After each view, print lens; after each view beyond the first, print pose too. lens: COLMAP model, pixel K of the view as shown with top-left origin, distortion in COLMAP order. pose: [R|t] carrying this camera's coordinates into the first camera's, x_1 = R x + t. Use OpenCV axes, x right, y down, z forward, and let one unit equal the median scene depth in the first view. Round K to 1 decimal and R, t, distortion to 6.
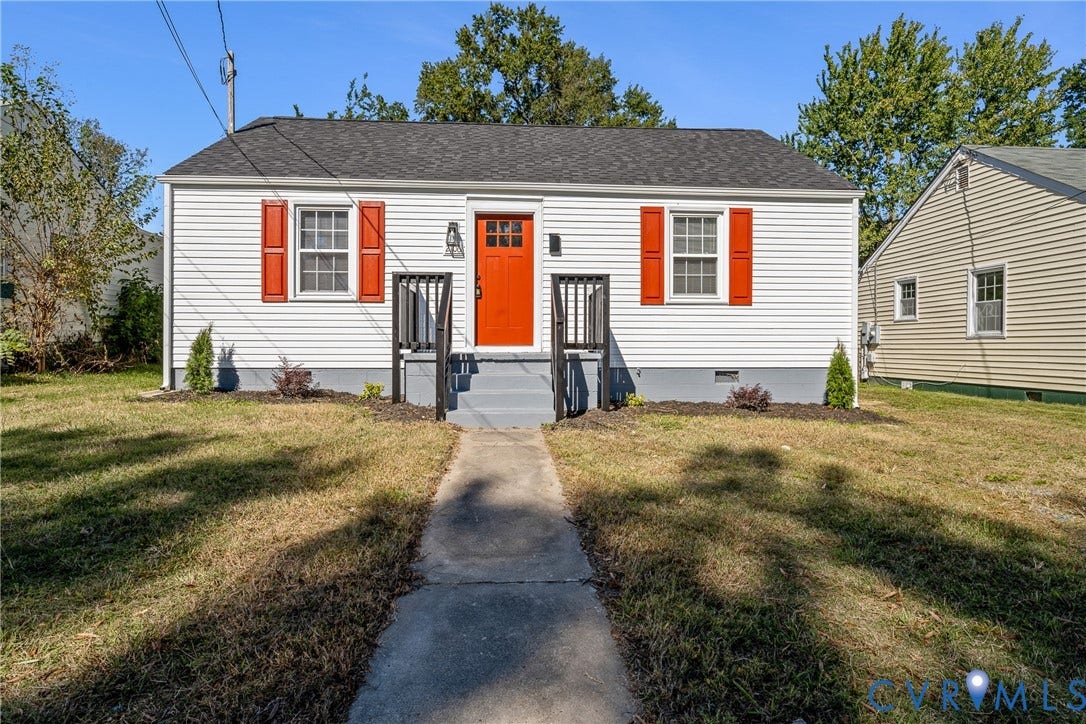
lens RADIAL K [[625.8, 0, 545.9], [0, 625.8, 341.0], [0, 0, 1]] dist [-0.001158, -0.000104]
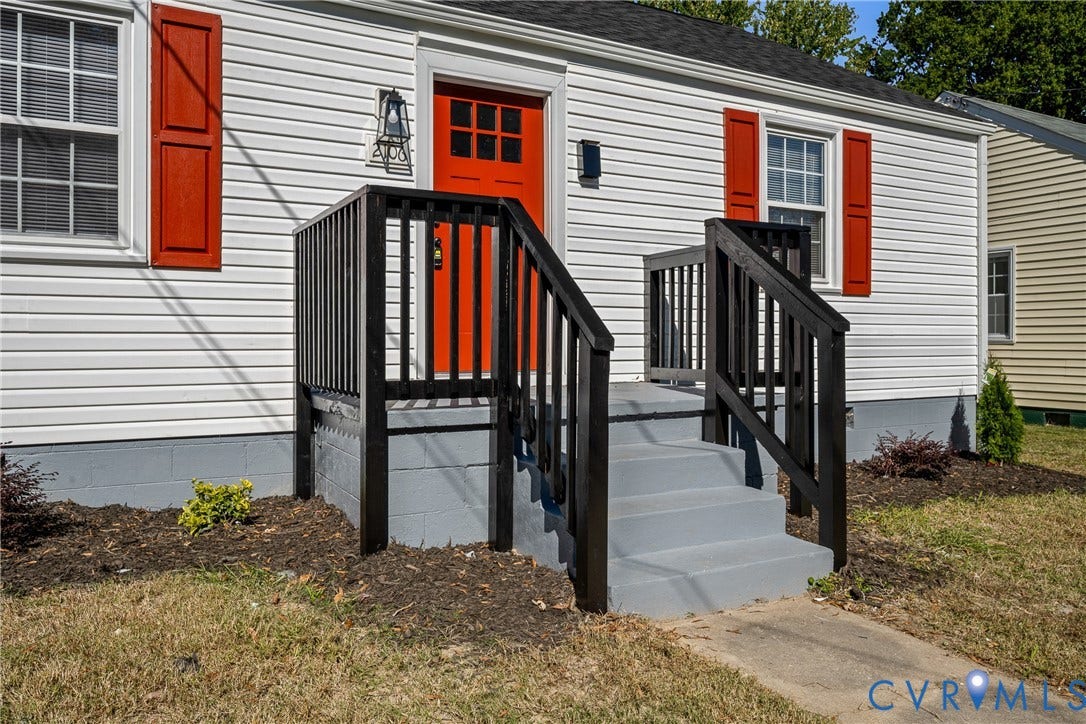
lens RADIAL K [[821.7, 0, 544.7], [0, 821.7, 322.4], [0, 0, 1]] dist [-0.006289, -0.002636]
pose [[0.903863, 0.008175, 0.427743, -0.287603], [-0.003574, 0.999927, -0.011558, -0.022270], [-0.427806, 0.008918, 0.903826, 0.431255]]
